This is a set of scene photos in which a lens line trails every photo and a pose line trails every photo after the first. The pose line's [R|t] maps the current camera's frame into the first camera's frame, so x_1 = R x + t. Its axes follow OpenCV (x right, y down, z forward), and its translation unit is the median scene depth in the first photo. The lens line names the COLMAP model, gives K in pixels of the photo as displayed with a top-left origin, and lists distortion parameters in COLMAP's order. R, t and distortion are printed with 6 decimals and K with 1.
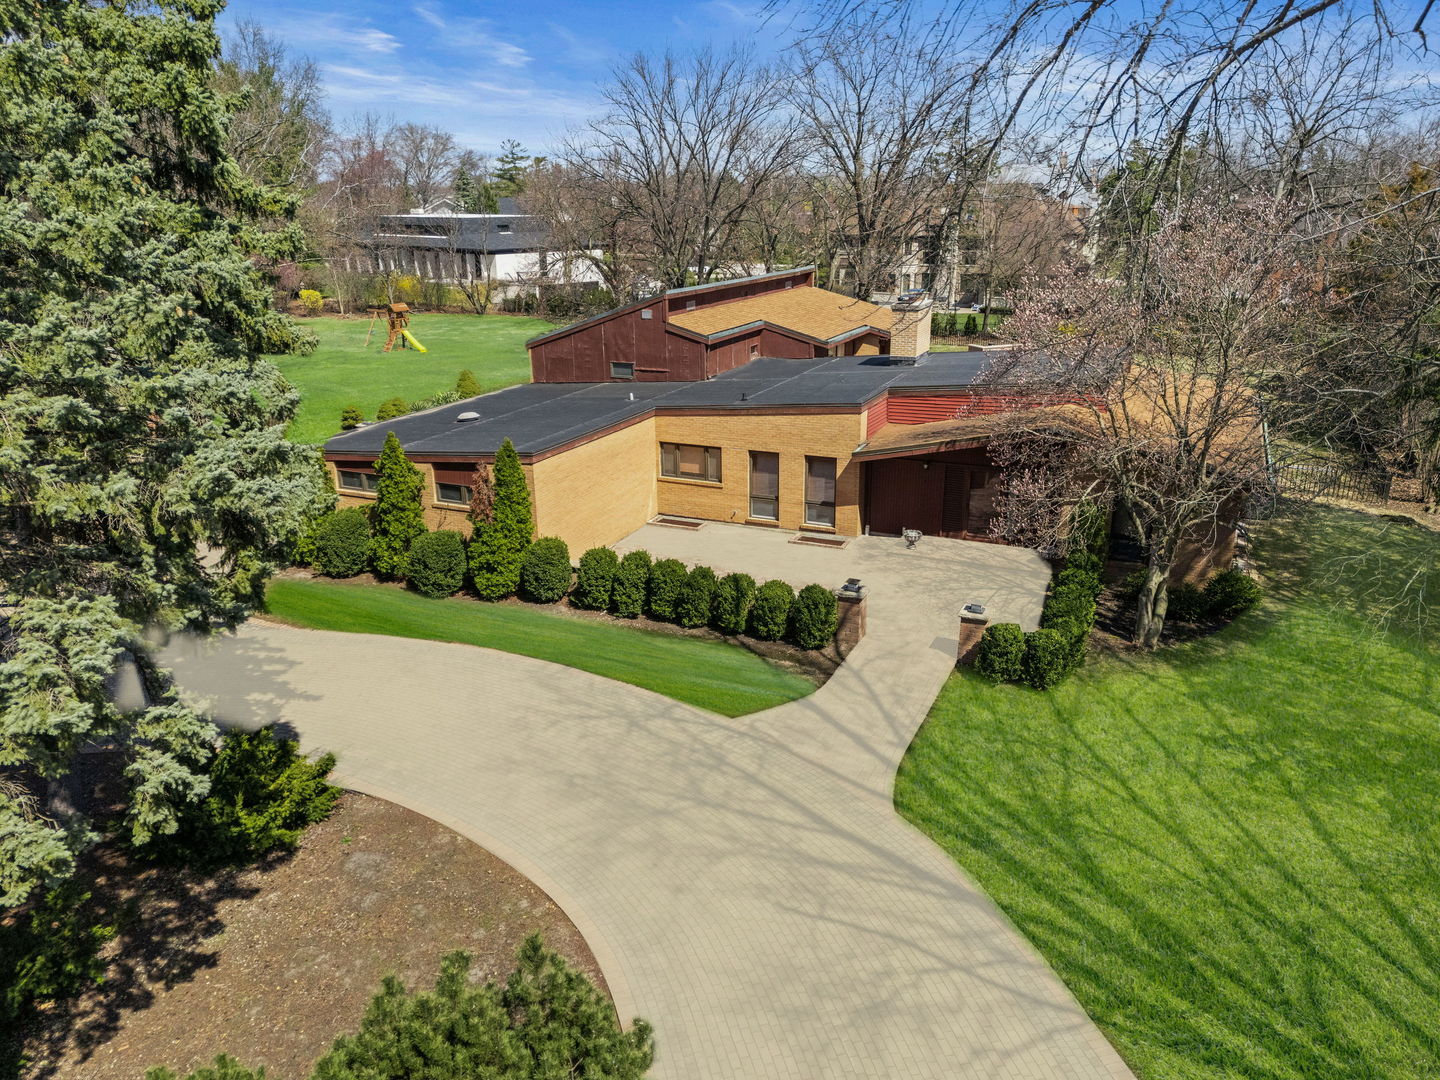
lens RADIAL K [[1052.9, 0, 720.0], [0, 1052.9, 540.0], [0, 0, 1]] dist [0.117878, -0.000845]
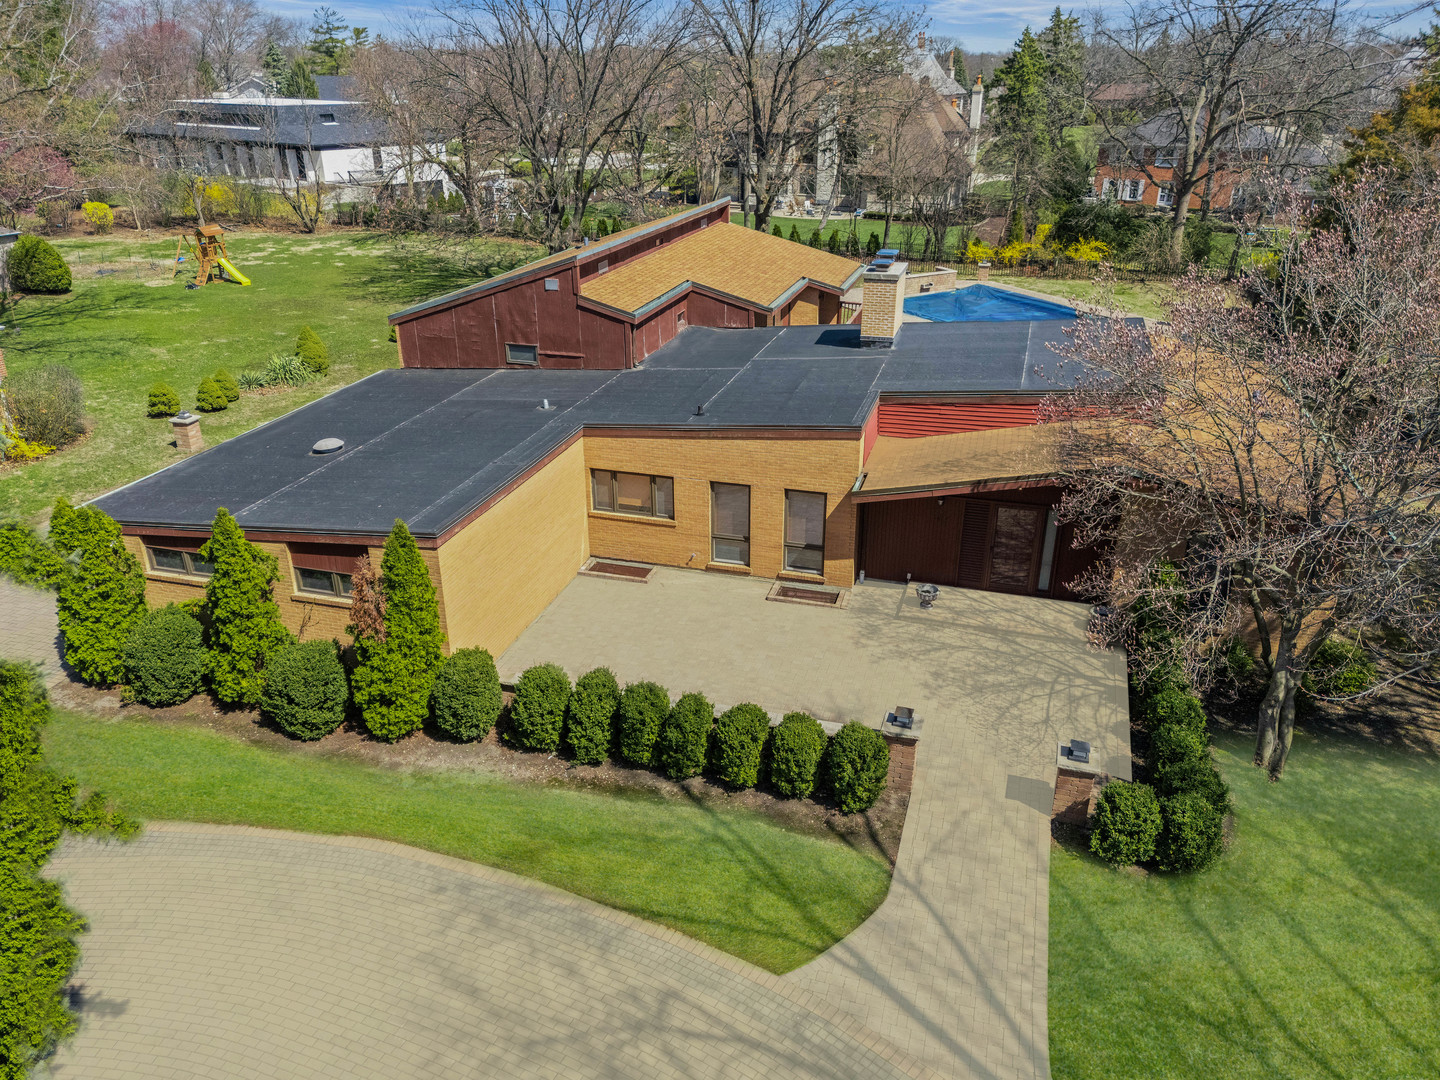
lens RADIAL K [[1057.6, 0, 720.0], [0, 1057.6, 540.0], [0, 0, 1]] dist [0.061633, 0.005161]
pose [[0.990261, -0.049110, 0.130271, -0.070642], [0.035596, 0.993929, 0.104110, -0.126125], [-0.134592, -0.098459, 0.985997, 0.235256]]
